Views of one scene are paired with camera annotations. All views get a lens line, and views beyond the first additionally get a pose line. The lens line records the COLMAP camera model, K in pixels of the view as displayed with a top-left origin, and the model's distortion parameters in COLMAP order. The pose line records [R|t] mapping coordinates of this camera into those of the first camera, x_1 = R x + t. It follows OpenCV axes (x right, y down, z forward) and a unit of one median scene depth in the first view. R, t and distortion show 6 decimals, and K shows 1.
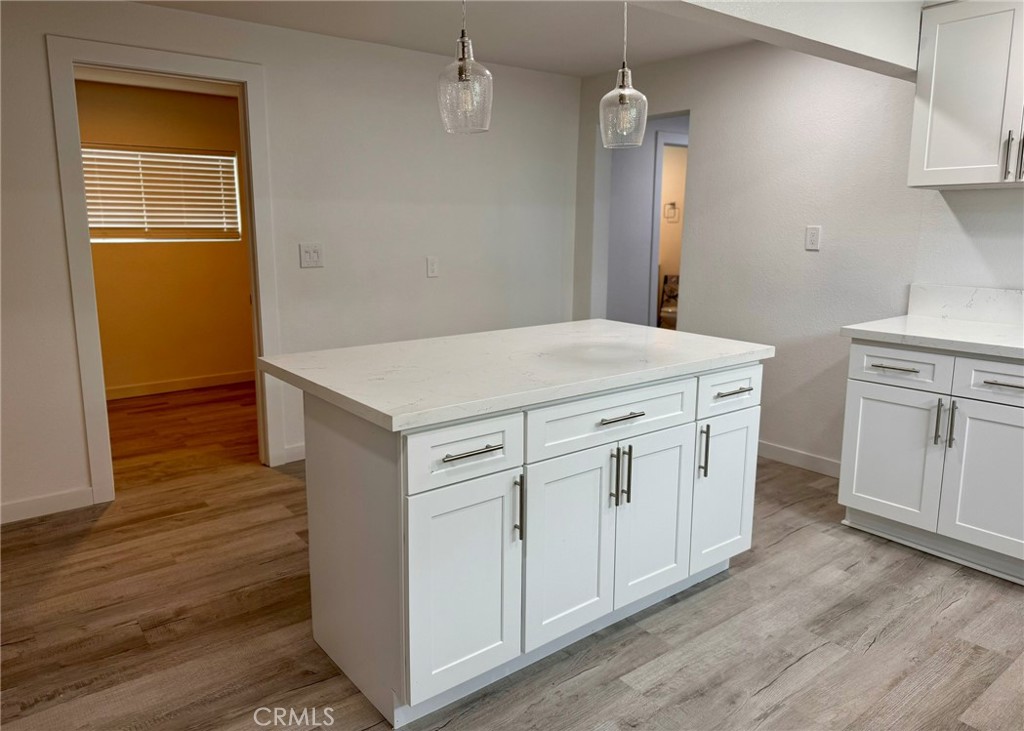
lens RADIAL K [[770.1, 0, 512.0], [0, 770.1, 365.5], [0, 0, 1]] dist [0.000074, 0.000281]
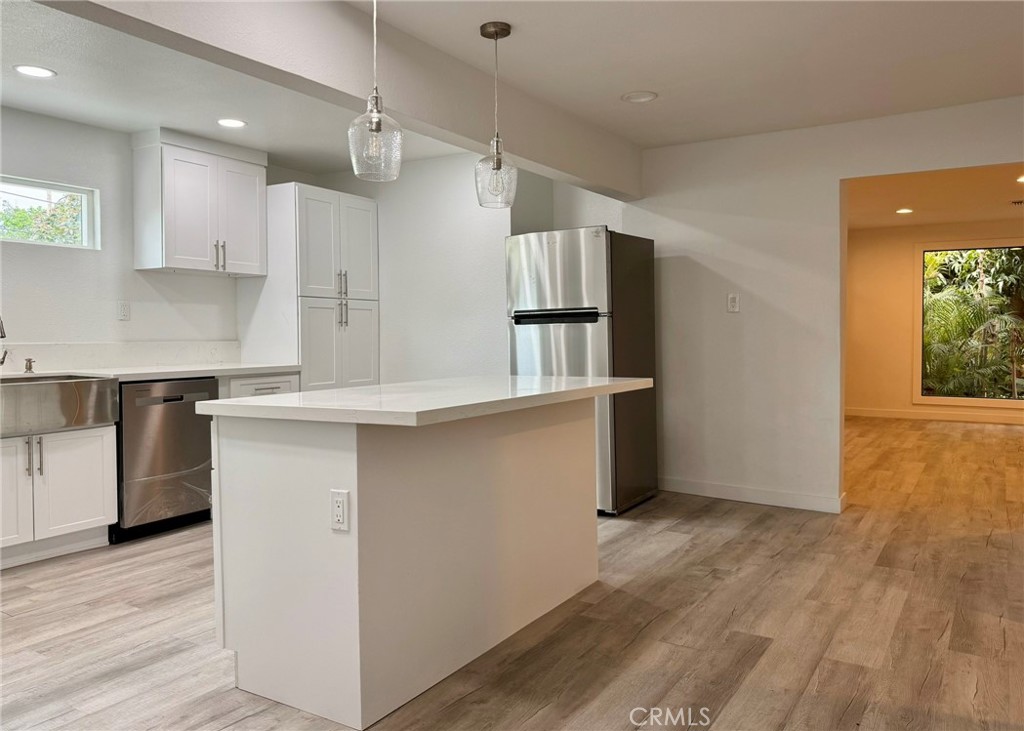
lens RADIAL K [[770.1, 0, 512.0], [0, 770.1, 365.5], [0, 0, 1]] dist [0.000074, 0.000281]
pose [[-0.947700, 0.020638, -0.318493, 0.258499], [-0.053387, 0.973597, 0.221945, -0.254813], [0.314665, 0.227341, -0.921576, 1.756433]]
